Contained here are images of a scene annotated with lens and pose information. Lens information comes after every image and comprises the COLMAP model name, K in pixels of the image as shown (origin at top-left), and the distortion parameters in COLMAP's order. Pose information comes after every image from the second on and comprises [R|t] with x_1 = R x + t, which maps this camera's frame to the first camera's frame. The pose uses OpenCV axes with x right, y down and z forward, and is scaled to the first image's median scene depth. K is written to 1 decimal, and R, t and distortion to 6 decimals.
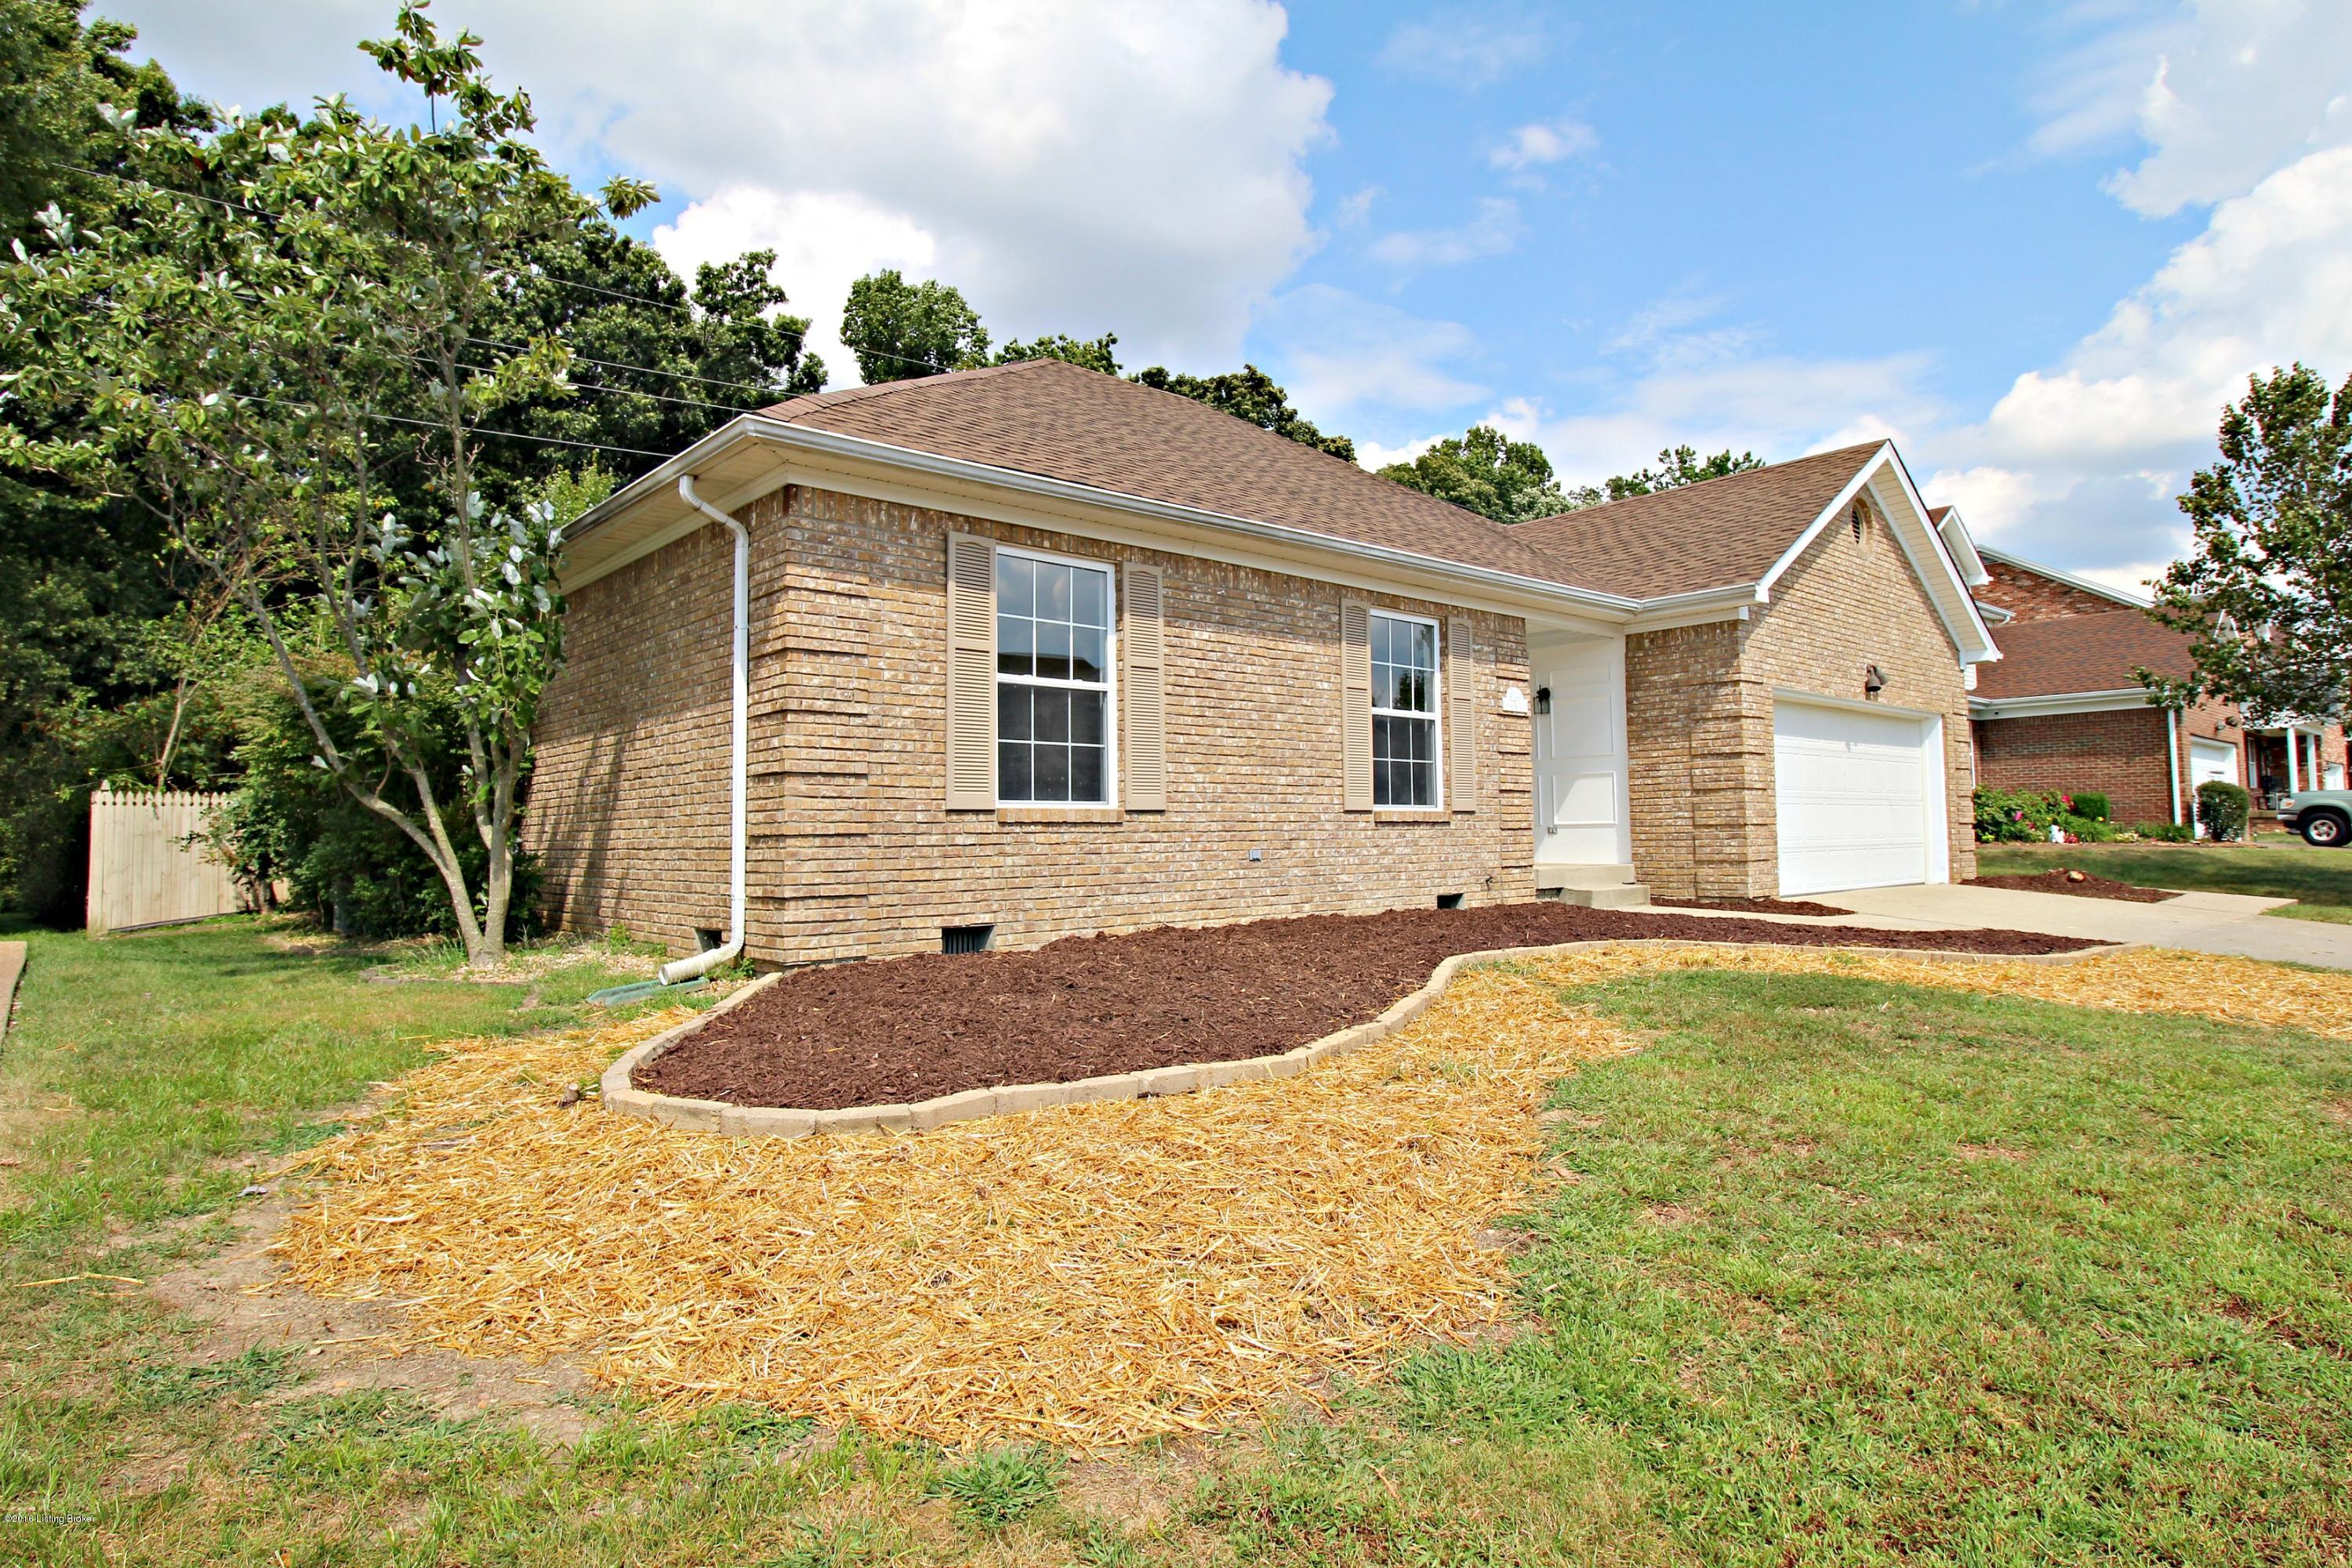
lens RADIAL K [[1278.5, 0, 1162.1], [0, 1278.5, 786.2], [0, 0, 1]] dist [0.000727, -0.000613]
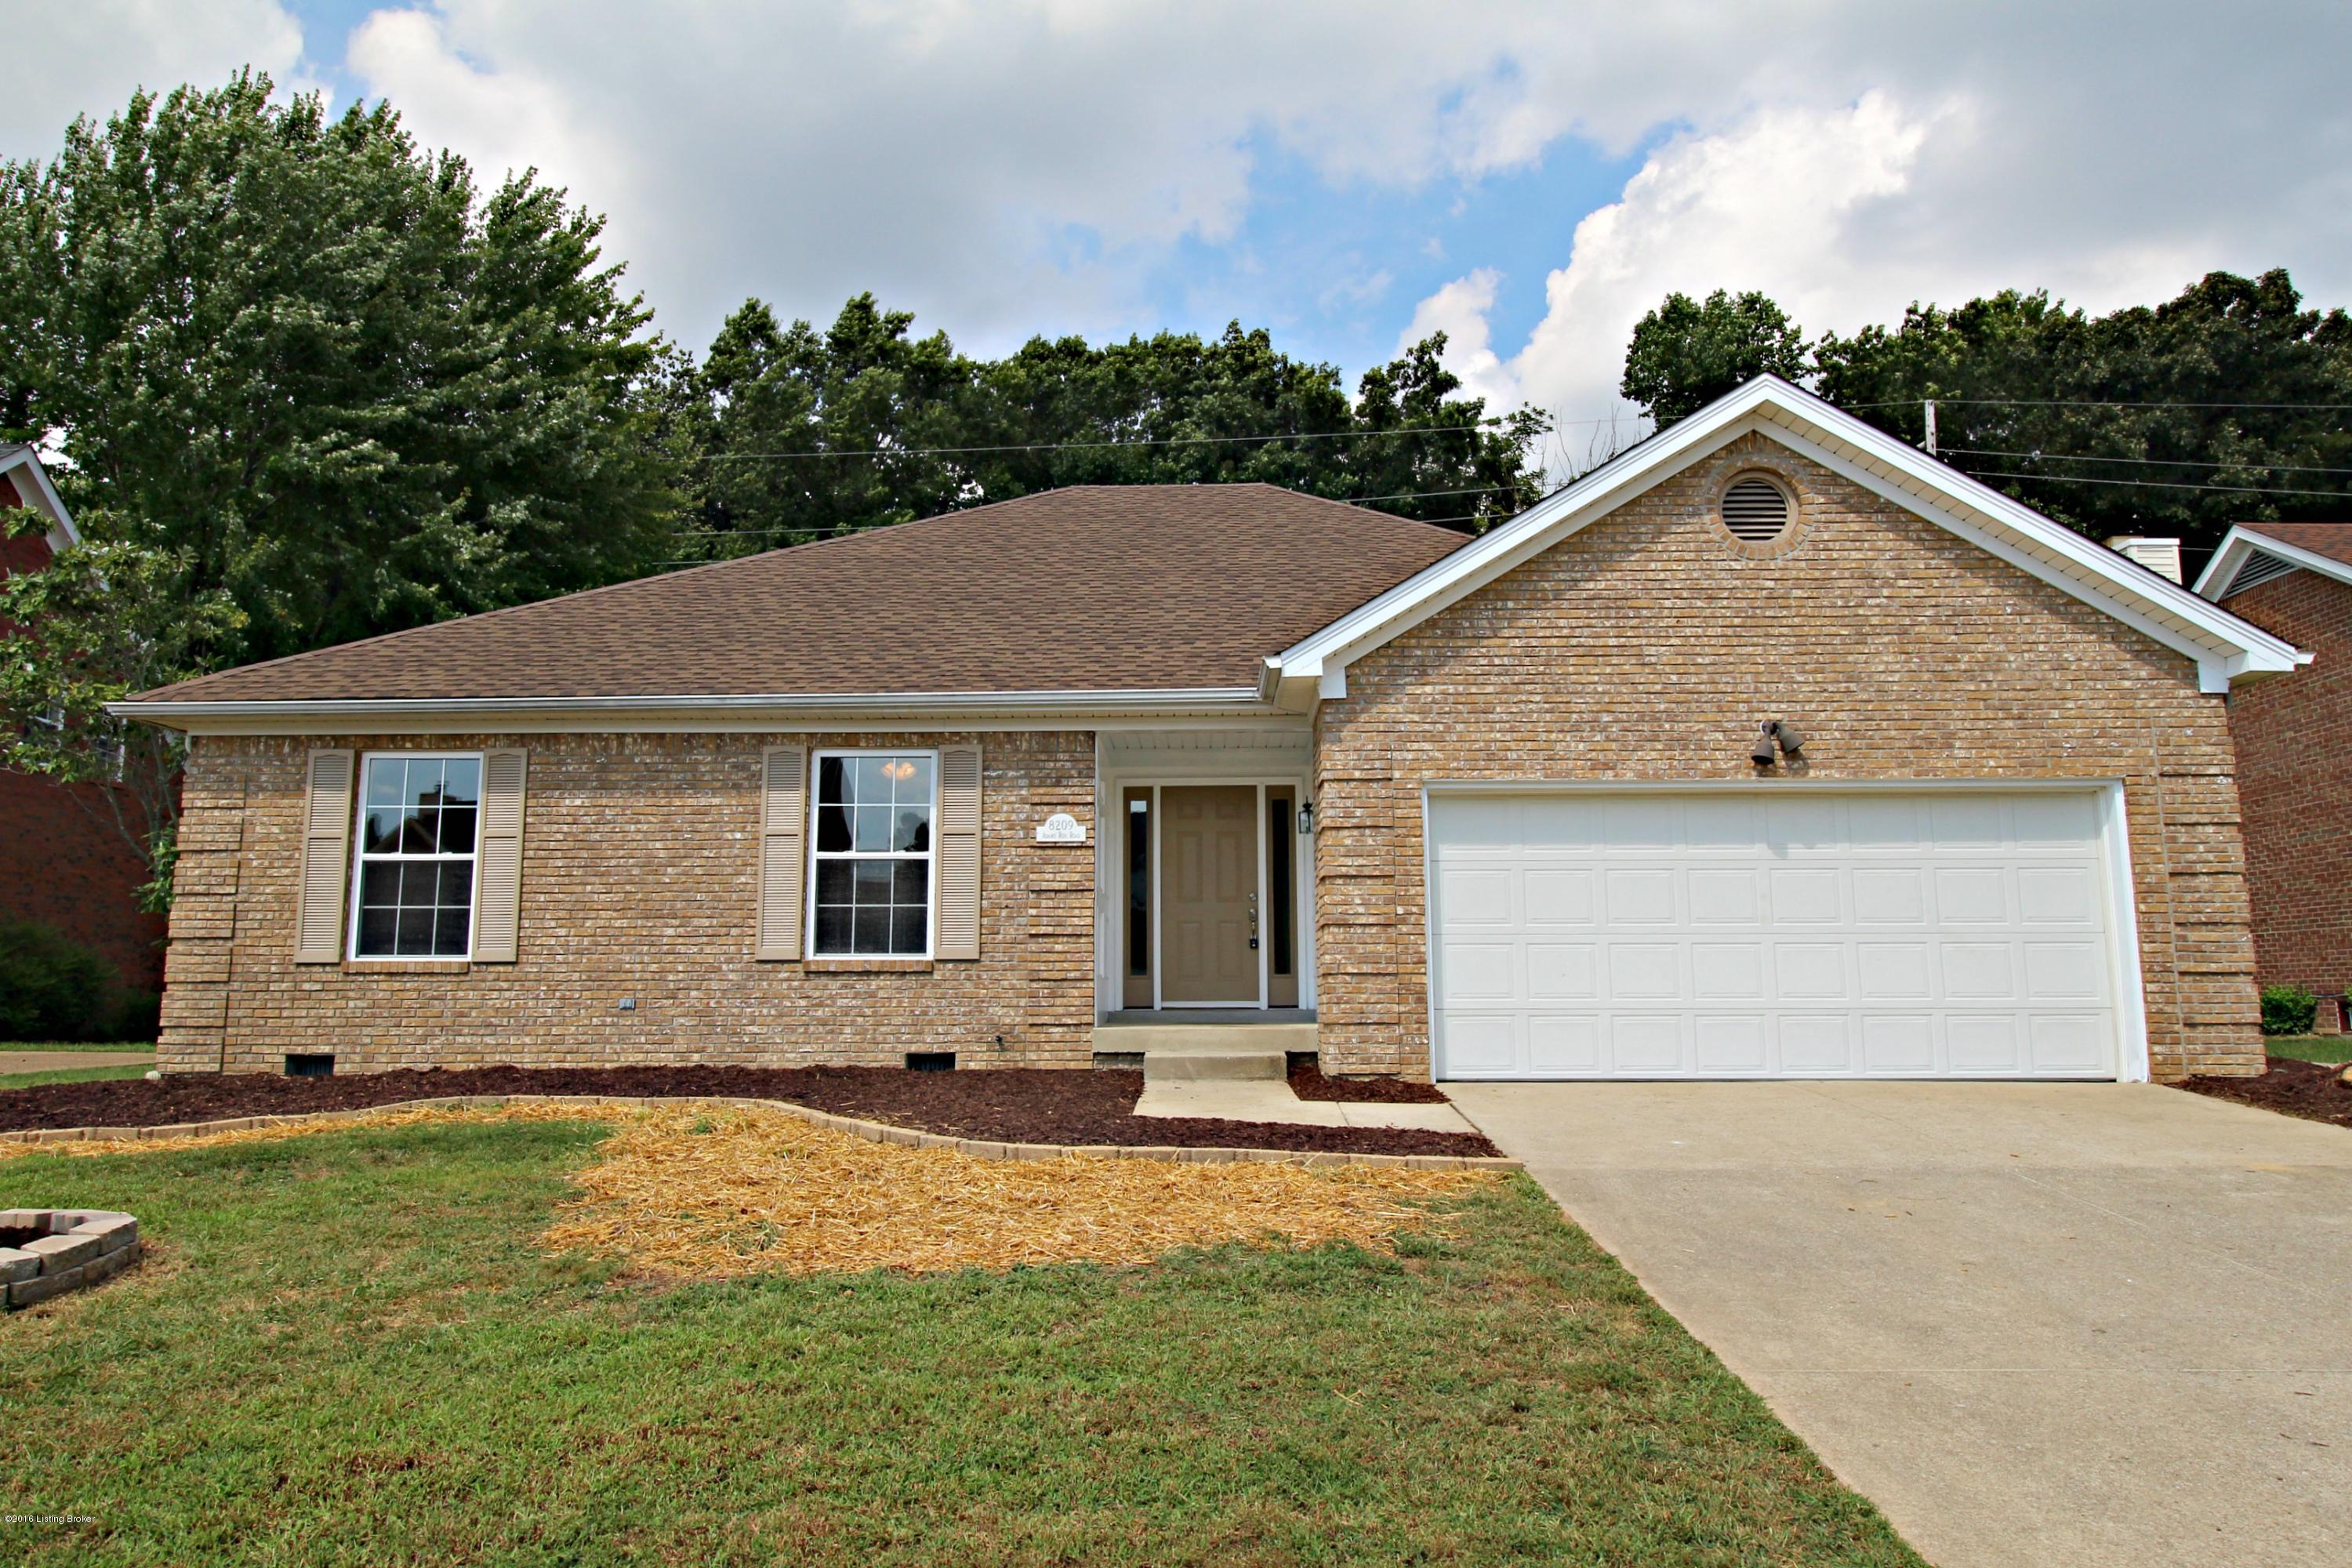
lens RADIAL K [[1605.4, 0, 1179.6], [0, 1605.4, 775.4], [0, 0, 1]] dist [0.002293, -0.005829]
pose [[0.739558, -0.085815, -0.667600, 1.473999], [0.020051, 0.994208, -0.105586, 0.017580], [0.672794, 0.064701, 0.736995, 0.357506]]
